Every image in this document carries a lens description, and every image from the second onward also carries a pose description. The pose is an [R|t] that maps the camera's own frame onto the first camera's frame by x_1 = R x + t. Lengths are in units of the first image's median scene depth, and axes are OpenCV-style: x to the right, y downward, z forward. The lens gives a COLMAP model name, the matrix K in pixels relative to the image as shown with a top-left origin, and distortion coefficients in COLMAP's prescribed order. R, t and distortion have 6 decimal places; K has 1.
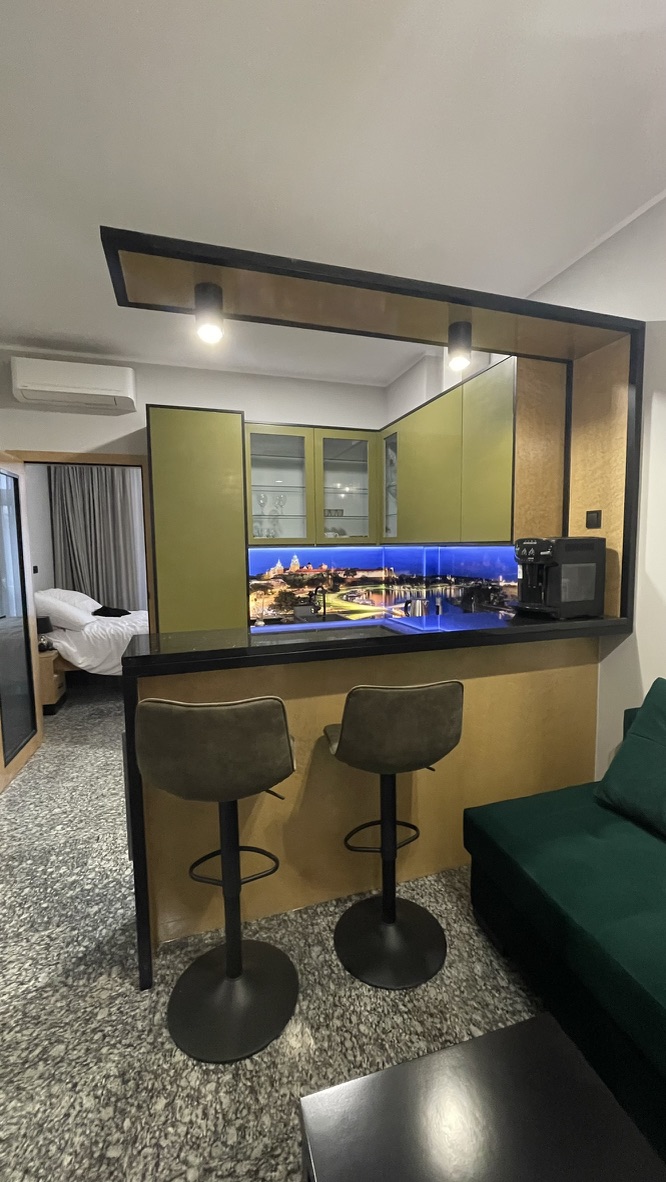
lens RADIAL K [[479.2, 0, 333.1], [0, 479.2, 594.0], [0, 0, 1]] dist [0.002235, 0.000669]
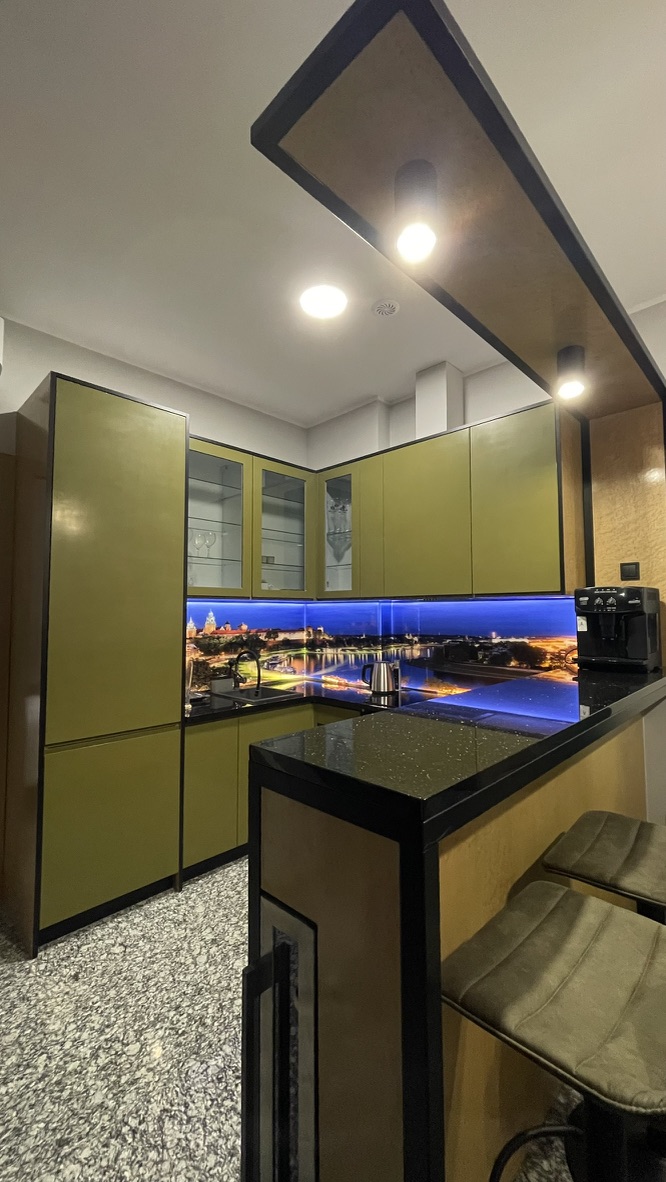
lens RADIAL K [[479.2, 0, 332.6], [0, 479.2, 584.1], [0, 0, 1]] dist [0.002235, 0.000669]
pose [[0.885942, 0.034955, 0.462476, -0.264058], [0.040245, 0.987601, -0.151740, -0.000756], [-0.462046, 0.153046, 0.873550, 0.232713]]
